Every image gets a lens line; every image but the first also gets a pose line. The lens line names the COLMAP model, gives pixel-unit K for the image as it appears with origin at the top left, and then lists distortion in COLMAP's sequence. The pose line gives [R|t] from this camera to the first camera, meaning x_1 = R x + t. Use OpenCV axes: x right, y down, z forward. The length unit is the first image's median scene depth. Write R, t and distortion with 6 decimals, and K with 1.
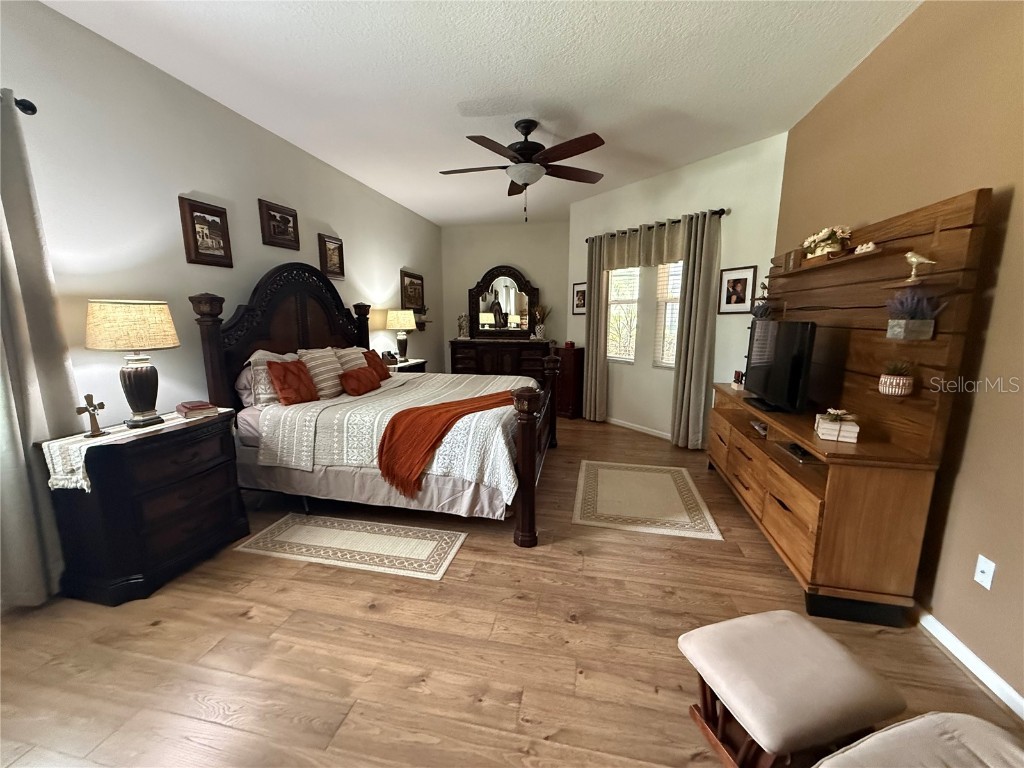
lens RADIAL K [[408.6, 0, 508.9], [0, 408.6, 383.0], [0, 0, 1]] dist [-0.000388, -0.000217]
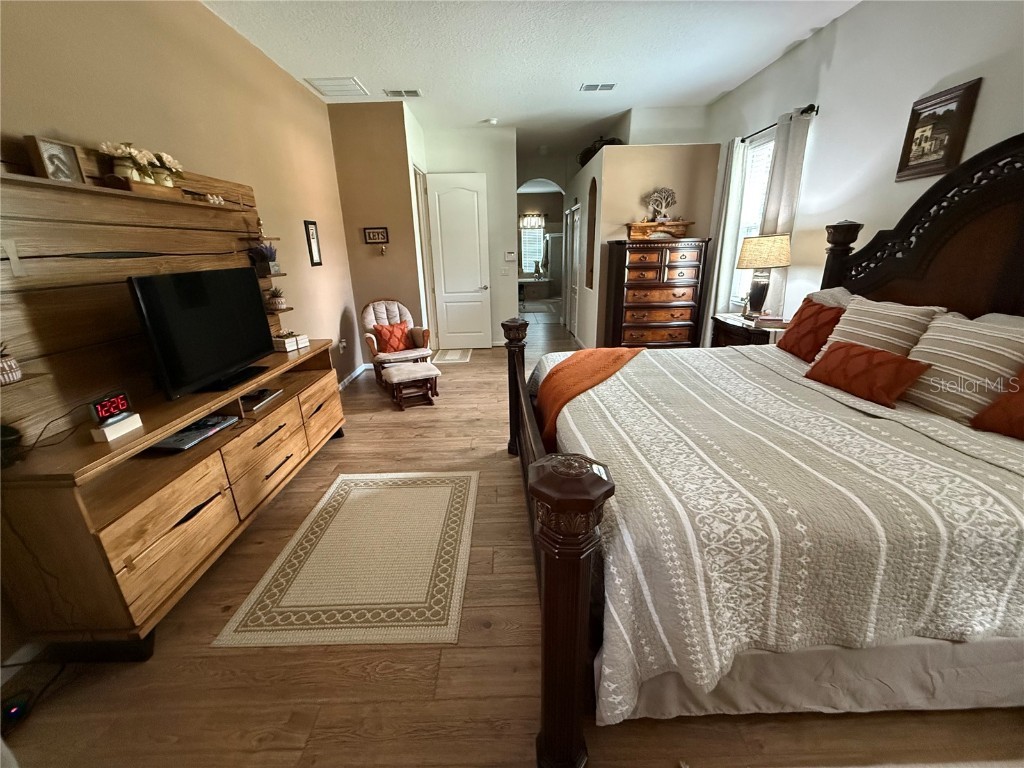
lens RADIAL K [[408.6, 0, 507.9], [0, 408.6, 383.7], [0, 0, 1]] dist [-0.000388, -0.000217]
pose [[-0.975332, 0.091948, -0.200680, 0.248774], [-0.011754, 0.886195, 0.463162, -0.284807], [0.220428, 0.454096, -0.863254, 1.654962]]
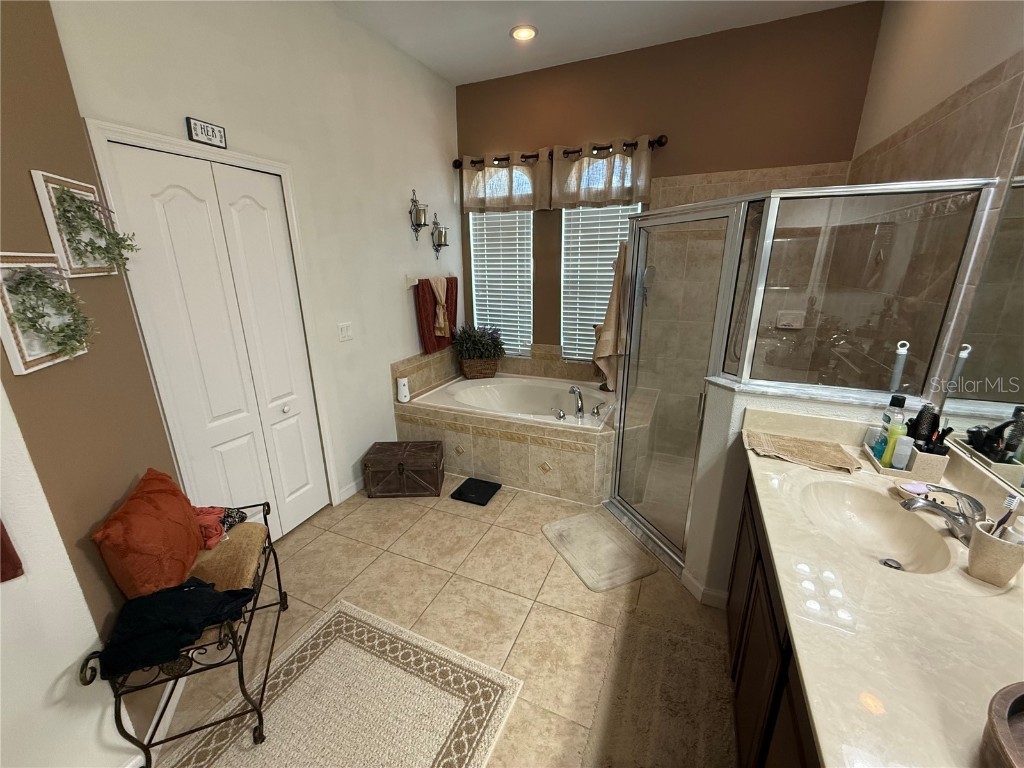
lens RADIAL K [[408.6, 0, 508.2], [0, 408.6, 384.3], [0, 0, 1]] dist [-0.000388, -0.000217]
pose [[-0.977327, -0.056181, 0.204146, -1.005628], [0.040407, 0.896947, 0.440288, 0.192975], [-0.207844, 0.438554, -0.874340, -1.447491]]
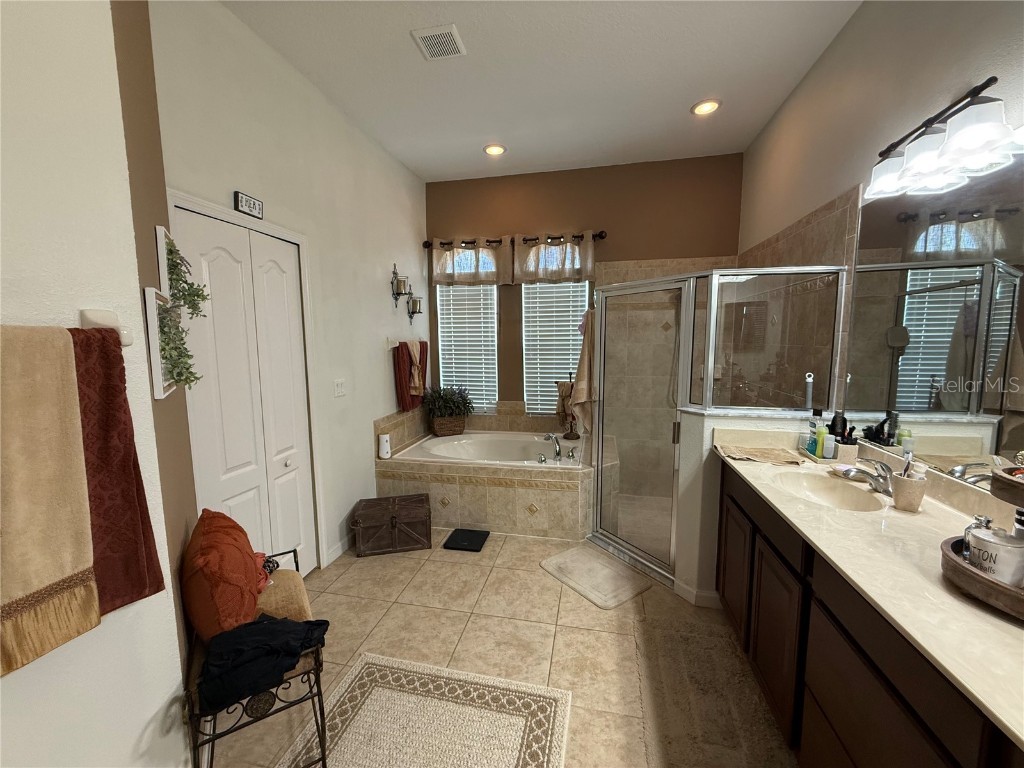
lens RADIAL K [[408.6, 0, 507.7], [0, 408.6, 384.5], [0, 0, 1]] dist [-0.000388, -0.000217]
pose [[-0.999973, 0.002295, 0.006921, -0.851986], [0.004126, 0.960697, 0.277570, 0.206404], [-0.006012, 0.277591, -0.960681, -1.316580]]
